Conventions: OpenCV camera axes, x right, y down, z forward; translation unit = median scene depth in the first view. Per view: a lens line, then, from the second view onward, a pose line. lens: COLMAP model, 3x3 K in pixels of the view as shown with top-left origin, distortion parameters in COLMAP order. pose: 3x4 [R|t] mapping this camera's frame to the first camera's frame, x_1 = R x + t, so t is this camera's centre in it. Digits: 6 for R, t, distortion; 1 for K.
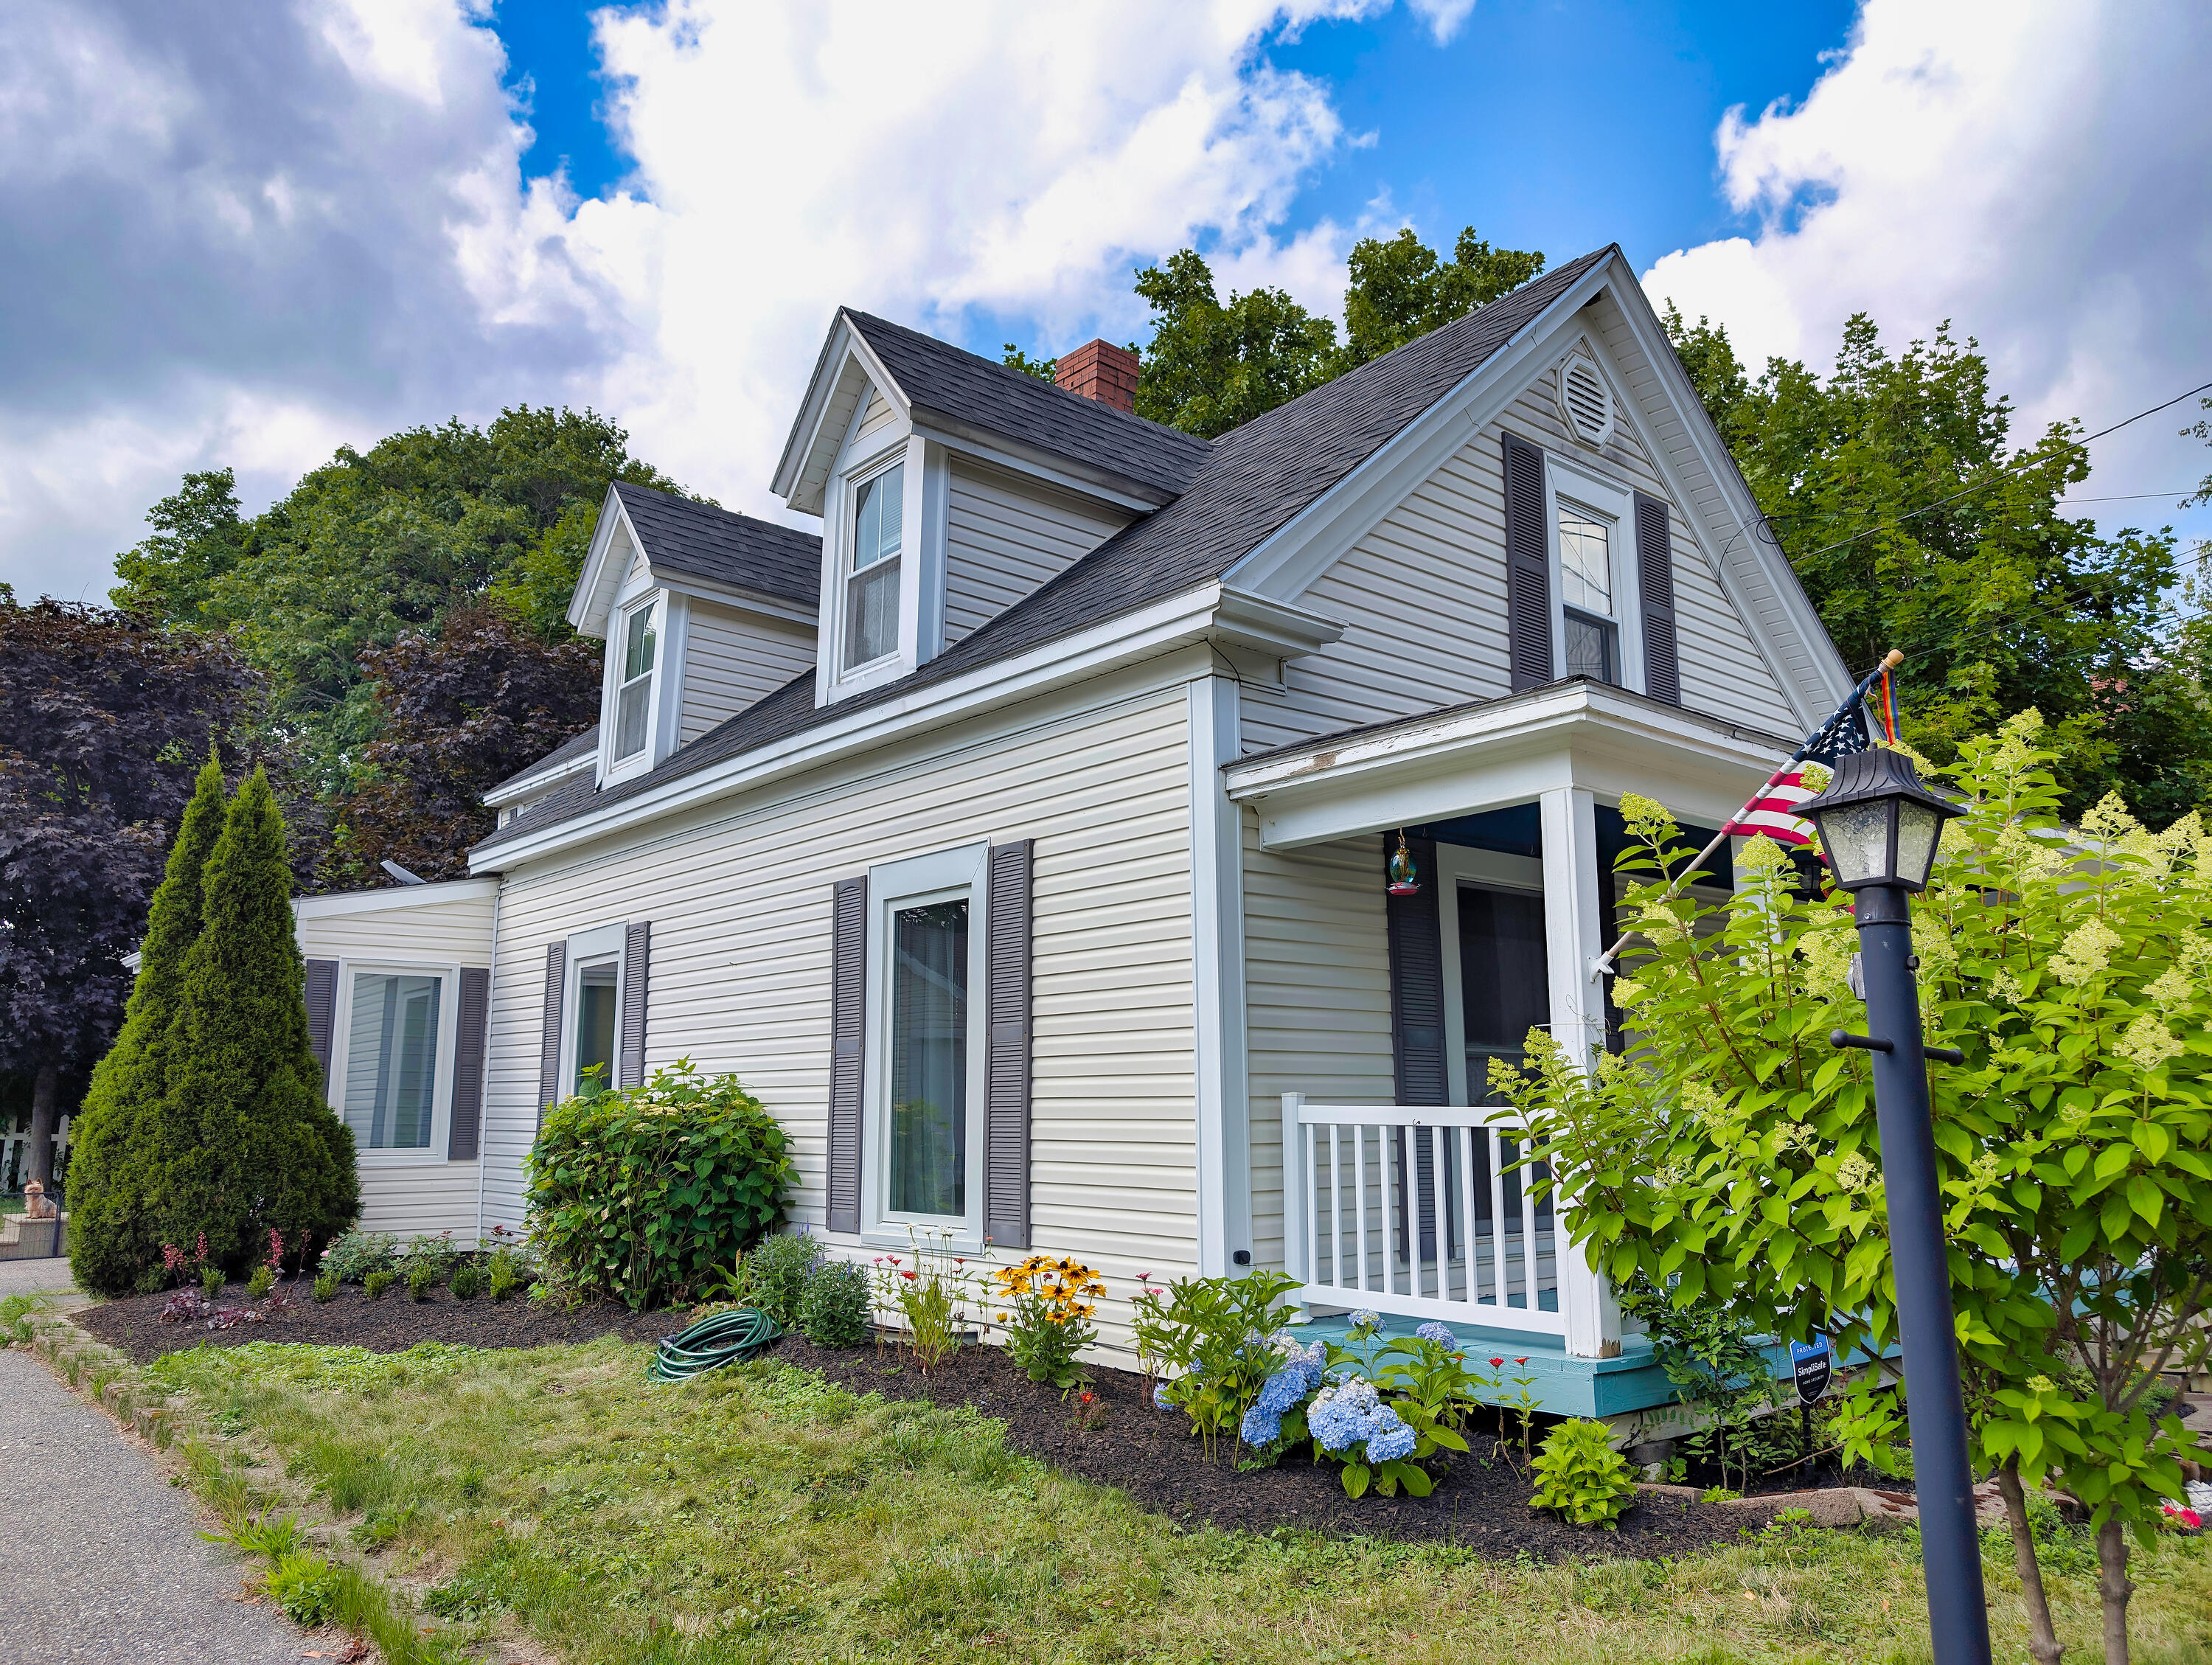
lens RADIAL K [[1554.9, 0, 1111.1], [0, 1554.9, 844.7], [0, 0, 1]] dist [0.018519, -0.003255]
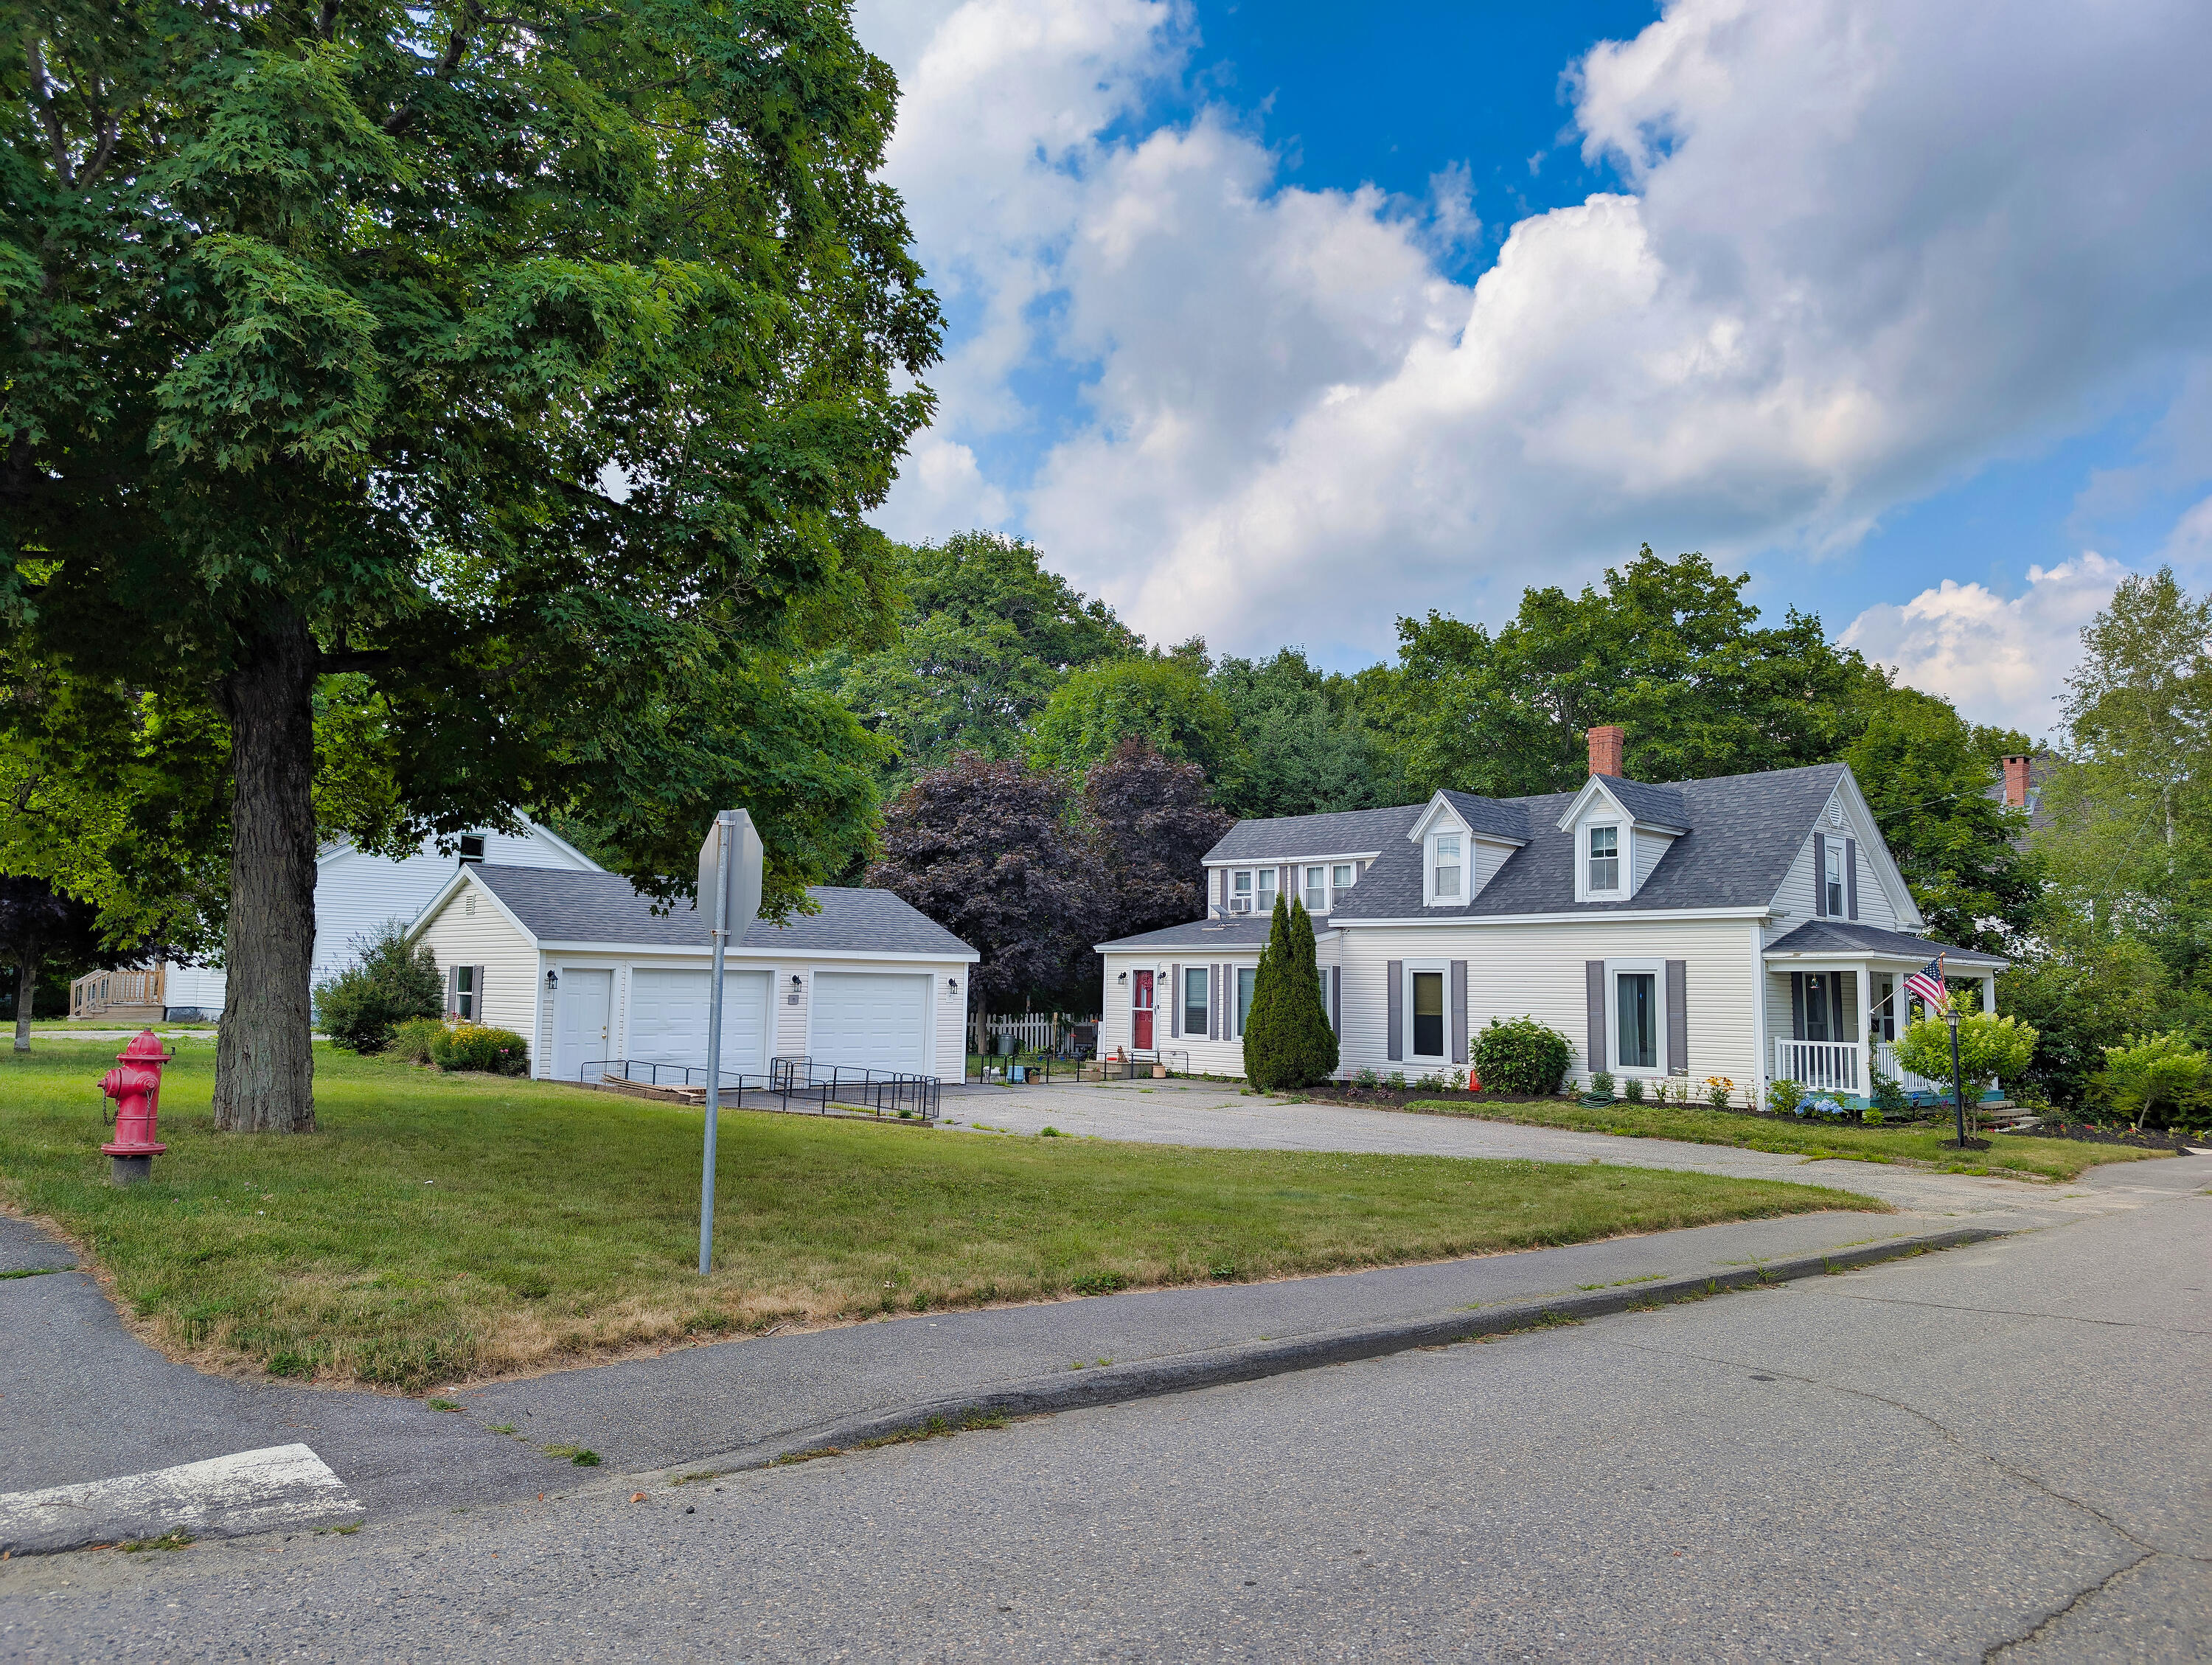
lens RADIAL K [[1513.4, 0, 1106.0], [0, 1513.4, 832.5], [0, 0, 1]] dist [0.025634, -0.063758]
pose [[0.999291, 0.026645, 0.026596, -1.252454], [-0.028265, 0.997645, 0.062499, -0.402933], [-0.024868, -0.063207, 0.997691, -2.024039]]
